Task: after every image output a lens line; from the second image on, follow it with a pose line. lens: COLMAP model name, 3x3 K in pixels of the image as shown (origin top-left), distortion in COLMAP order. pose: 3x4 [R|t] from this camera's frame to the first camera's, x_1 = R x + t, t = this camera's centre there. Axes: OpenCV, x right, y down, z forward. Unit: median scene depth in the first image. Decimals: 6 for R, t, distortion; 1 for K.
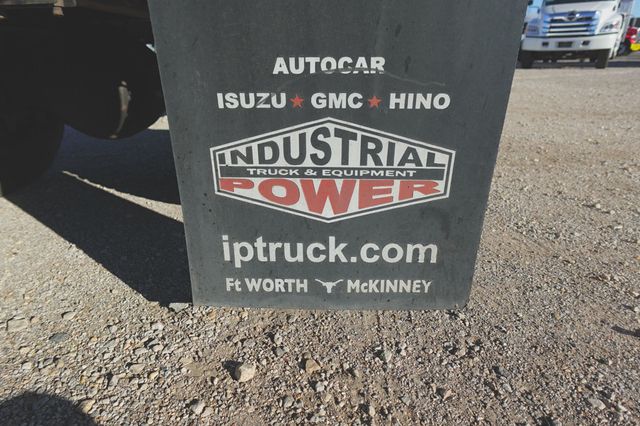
lens RADIAL K [[387.9, 0, 318.1], [0, 387.9, 202.3], [0, 0, 1]] dist [-0.004281, -0.000102]
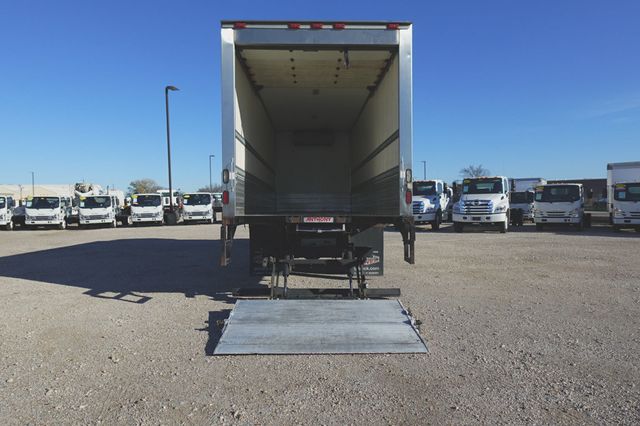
lens RADIAL K [[449.1, 0, 321.7], [0, 449.1, 220.8], [0, 0, 1]] dist [-0.005784, -0.000607]
pose [[0.996682, 0.008623, 0.080934, -1.797056], [0.018059, 0.946157, -0.323203, 2.347539], [-0.079363, 0.323592, 0.942863, -8.761423]]
